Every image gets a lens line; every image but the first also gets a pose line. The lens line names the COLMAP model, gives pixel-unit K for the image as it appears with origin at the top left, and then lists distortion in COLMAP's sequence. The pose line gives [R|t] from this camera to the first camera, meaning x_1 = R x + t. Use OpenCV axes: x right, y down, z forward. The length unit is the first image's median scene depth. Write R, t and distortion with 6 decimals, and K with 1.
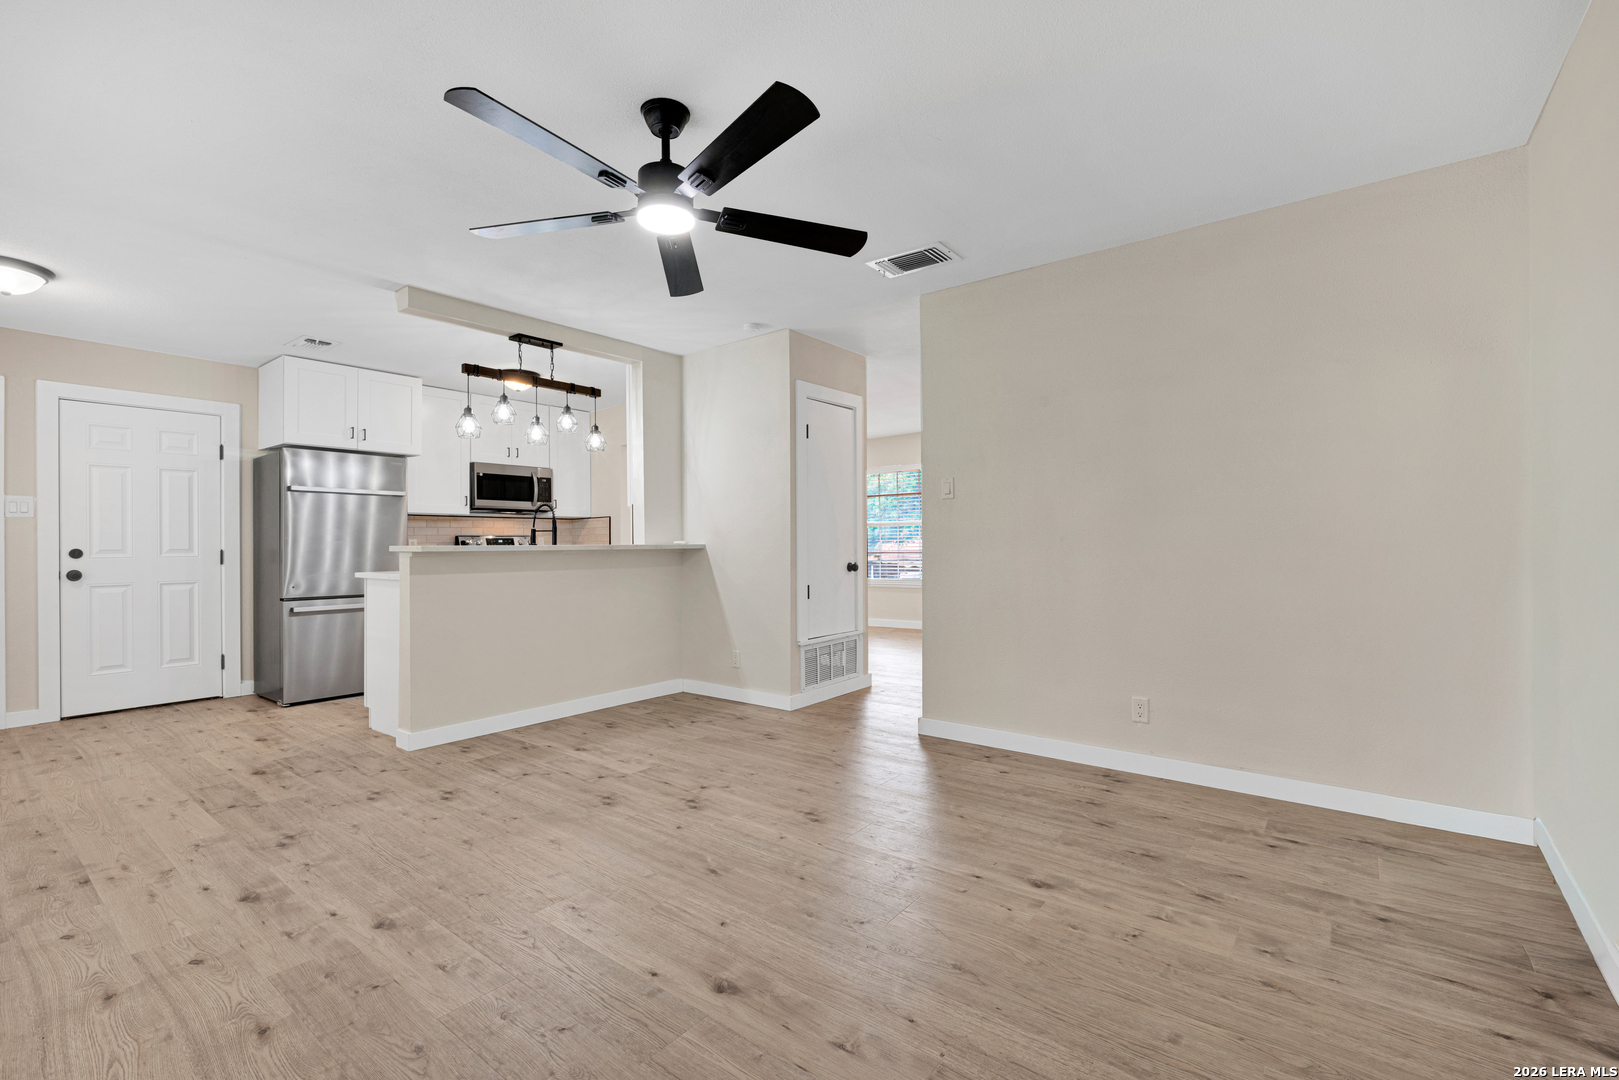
lens RADIAL K [[701.0, 0, 808.7], [0, 701.0, 532.4], [0, 0, 1]] dist [0.003062, 0.000607]
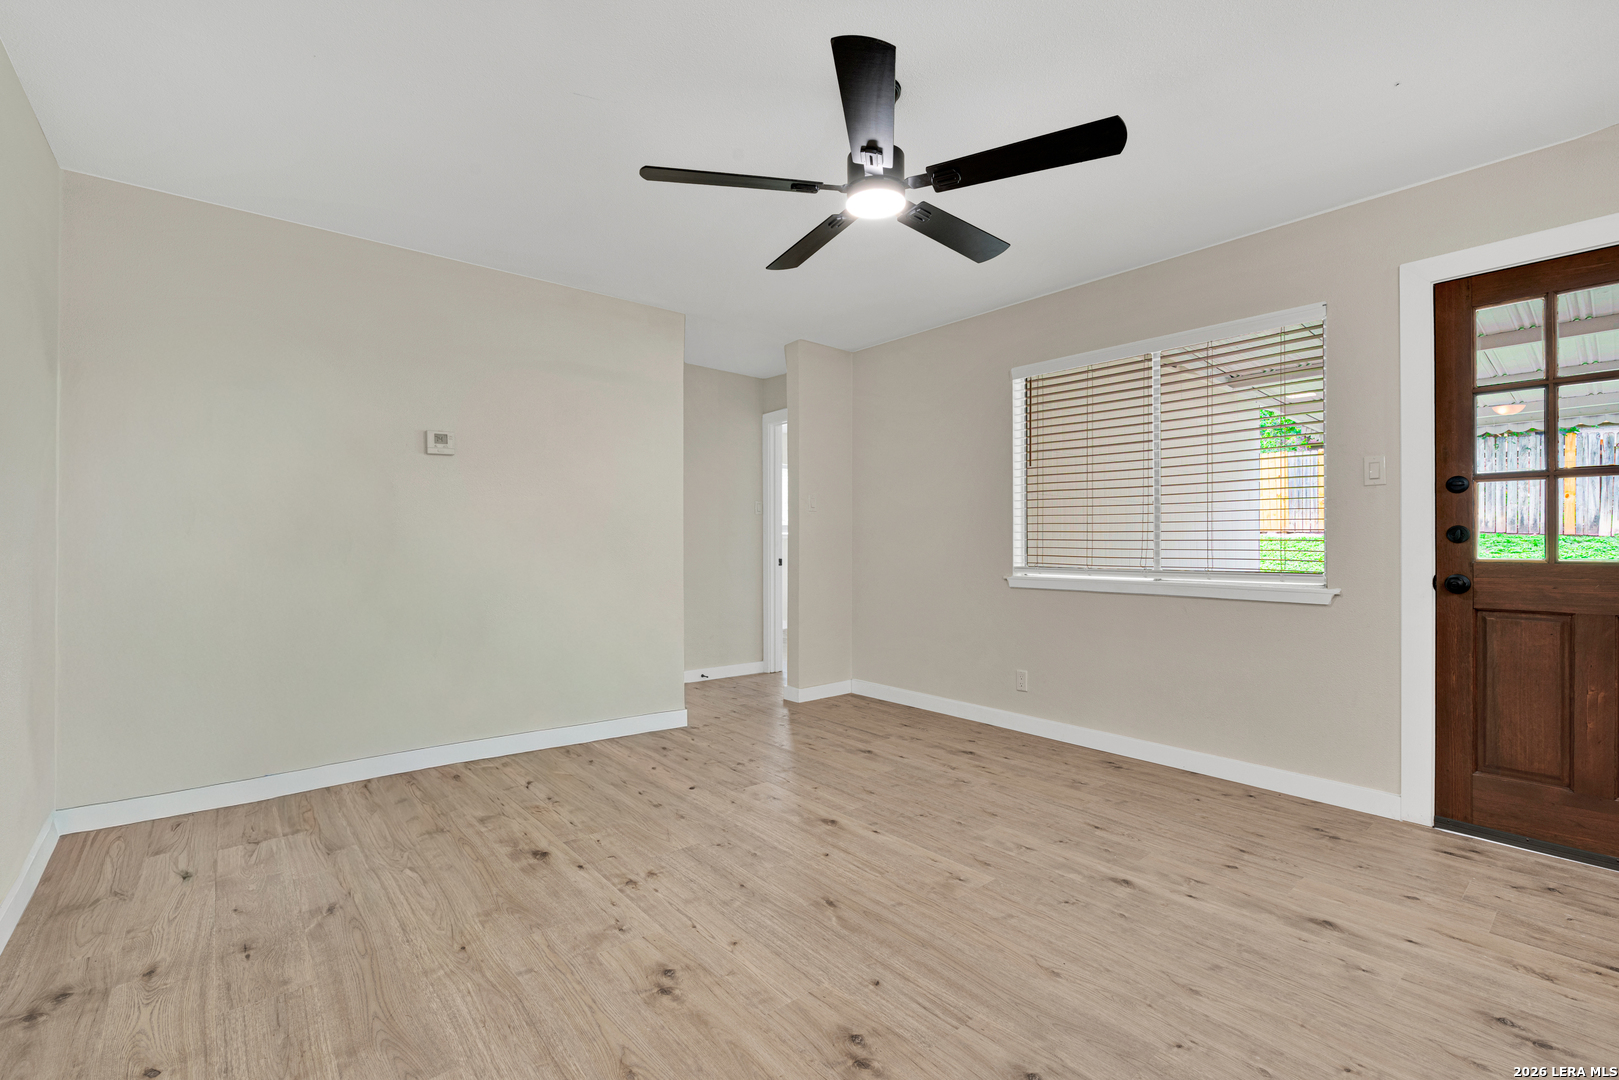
lens RADIAL K [[701.0, 0, 803.2], [0, 701.0, 542.3], [0, 0, 1]] dist [0.003062, 0.000607]
pose [[-0.976548, 0.006332, 0.215208, -0.311499], [0.001782, 0.999771, -0.021334, 0.033943], [-0.215294, -0.020450, -0.976335, 1.976541]]
